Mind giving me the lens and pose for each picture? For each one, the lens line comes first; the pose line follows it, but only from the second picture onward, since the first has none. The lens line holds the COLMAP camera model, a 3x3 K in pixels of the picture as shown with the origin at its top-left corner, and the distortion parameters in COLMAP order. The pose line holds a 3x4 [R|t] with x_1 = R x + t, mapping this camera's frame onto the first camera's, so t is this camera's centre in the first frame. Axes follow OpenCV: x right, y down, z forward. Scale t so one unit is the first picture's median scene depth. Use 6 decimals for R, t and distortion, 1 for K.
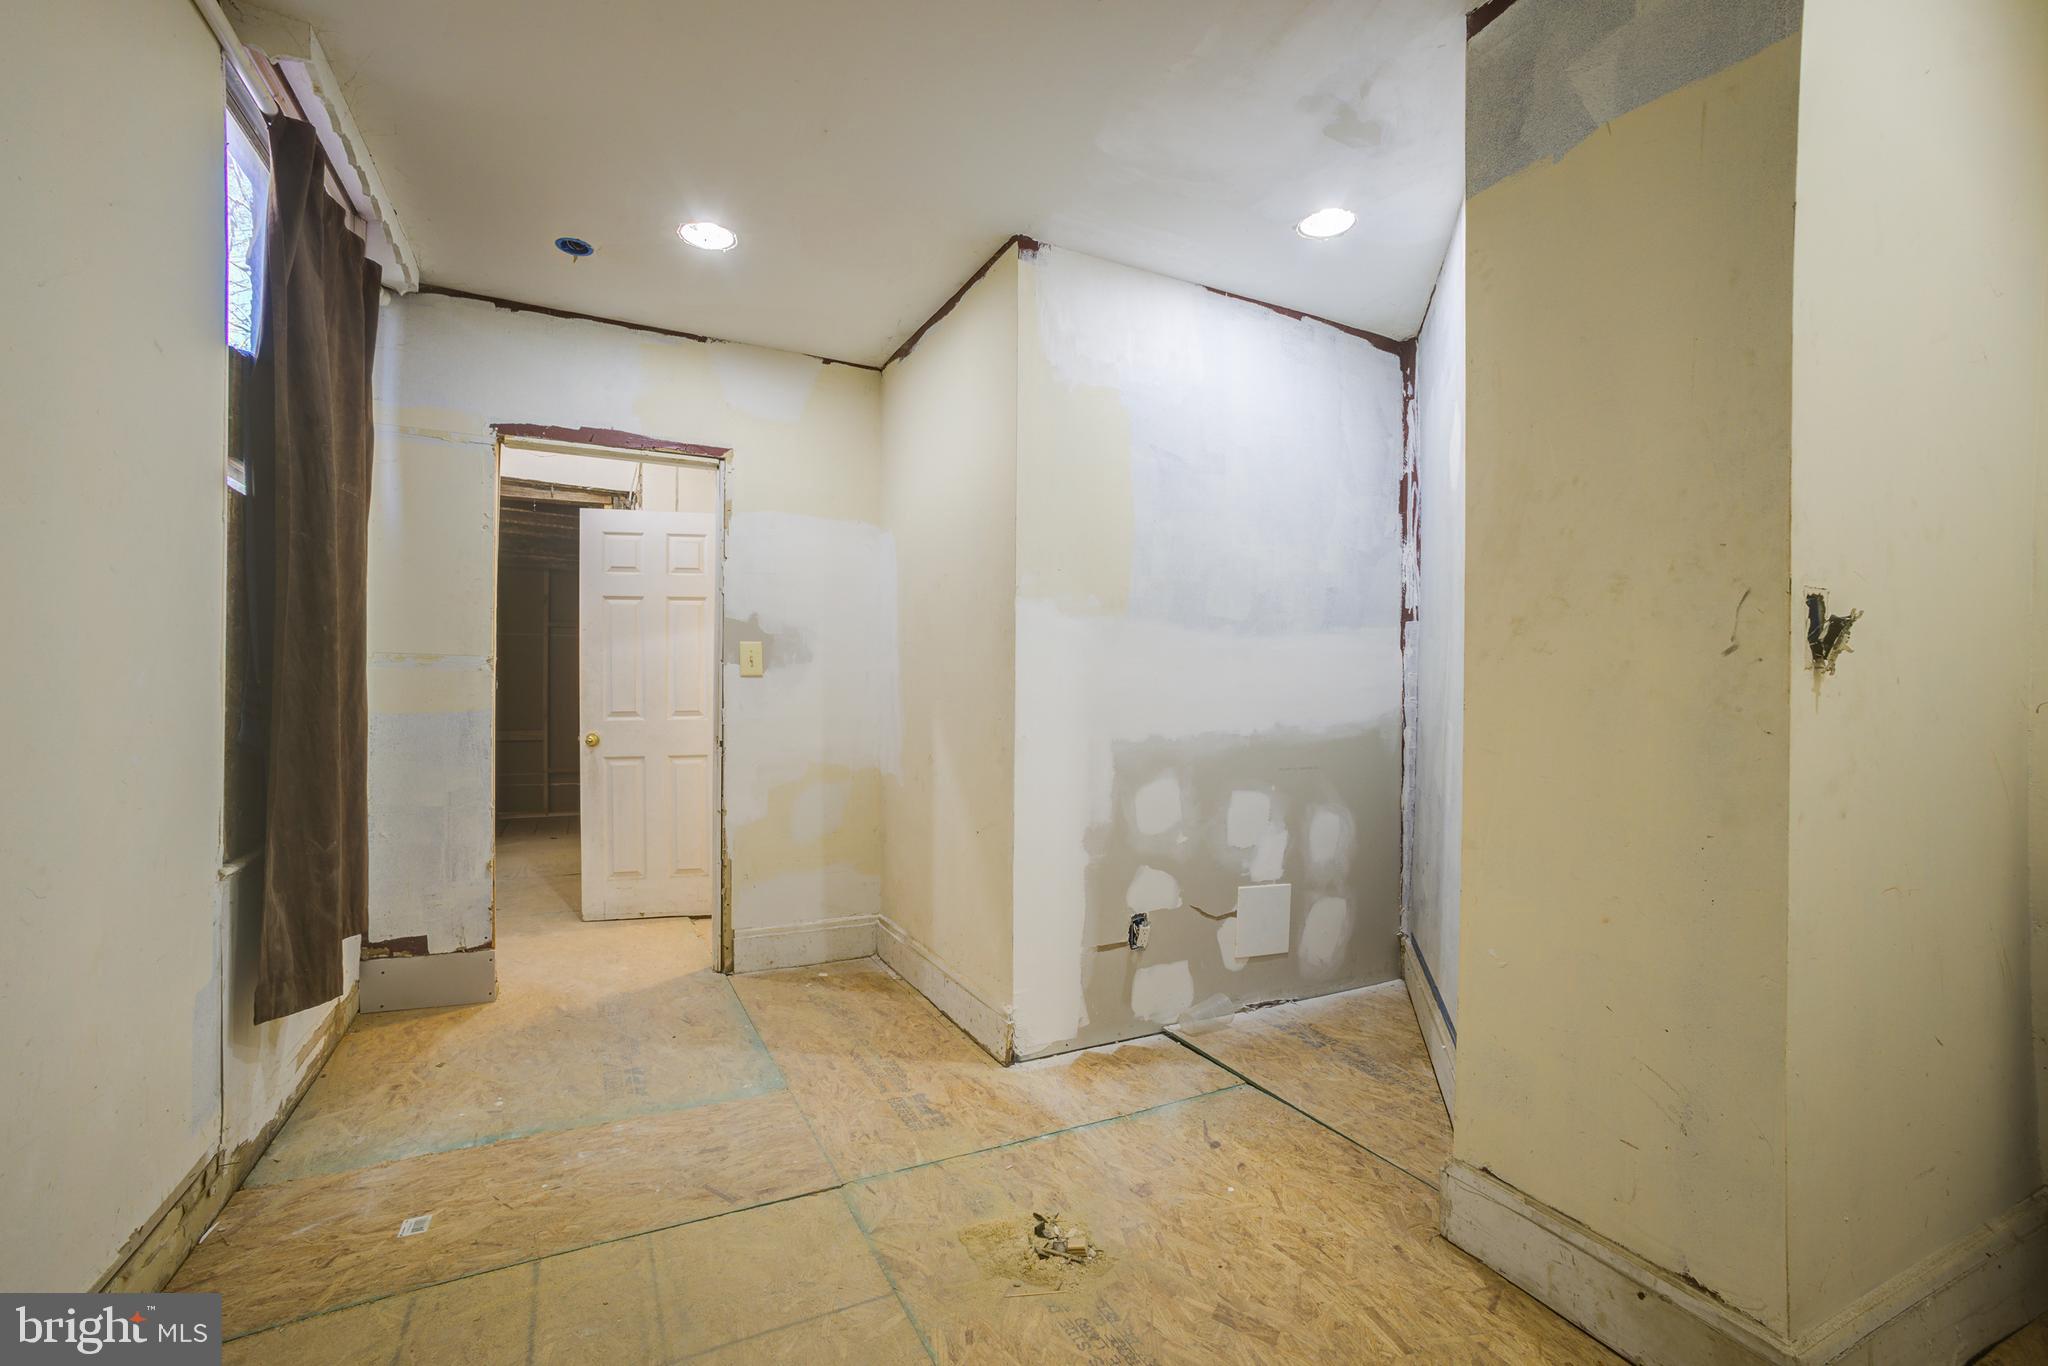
lens RADIAL K [[893.5, 0, 1020.3], [0, 893.5, 681.8], [0, 0, 1]] dist [0.003302, 0.000617]
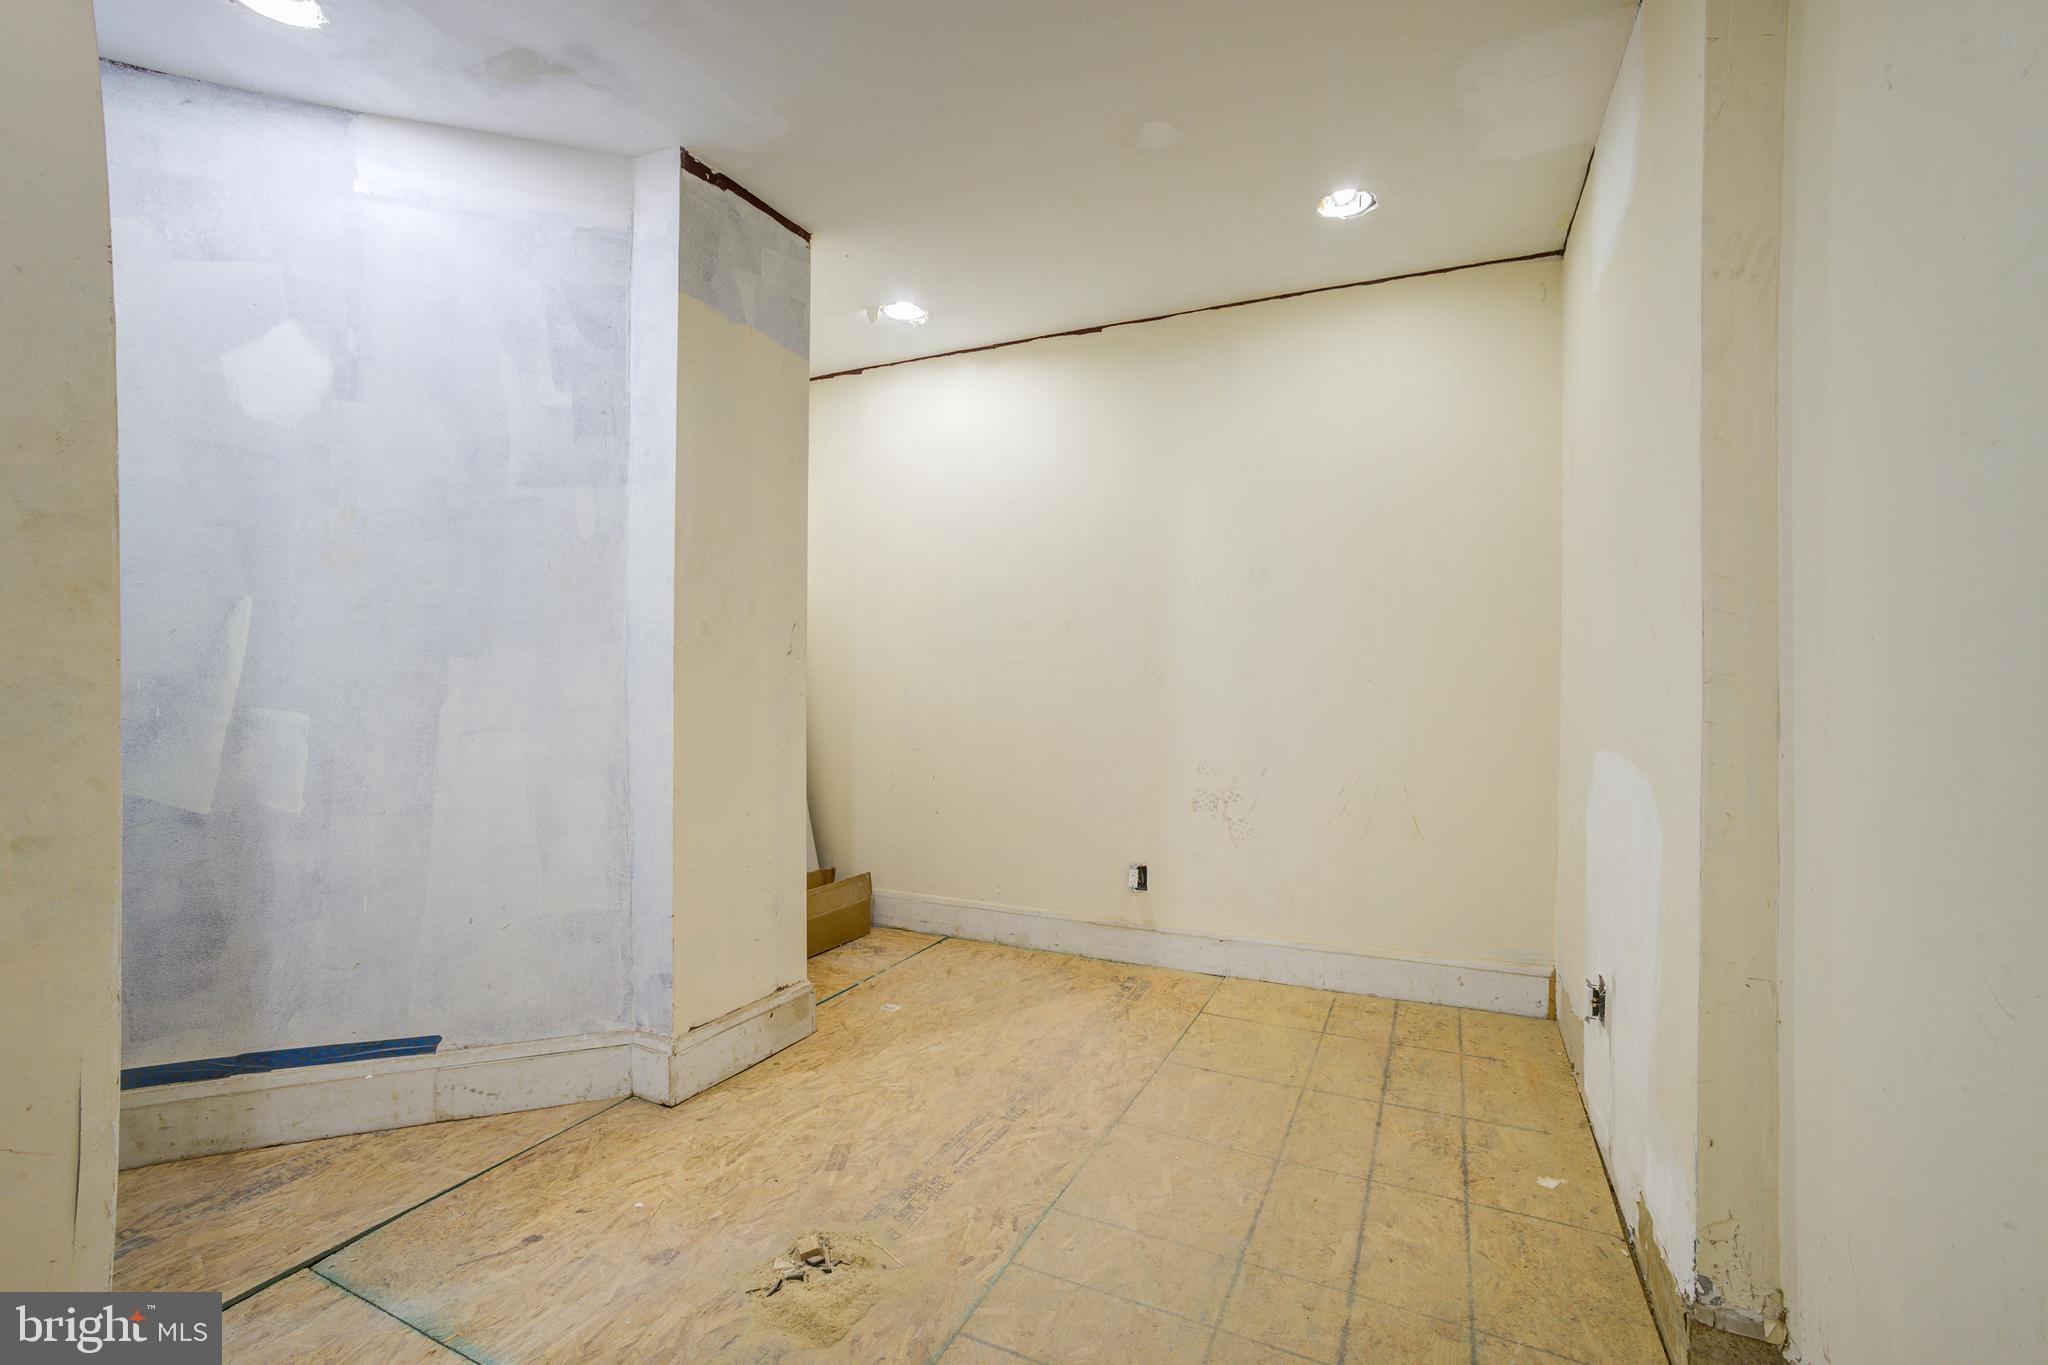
lens RADIAL K [[893.5, 0, 1019.8], [0, 893.5, 680.3], [0, 0, 1]] dist [0.003302, 0.000617]
pose [[-0.599751, -0.010388, 0.800119, -0.873275], [-0.010847, 0.999929, 0.004851, 0.007977], [-0.800113, -0.005770, -0.599821, 1.449359]]
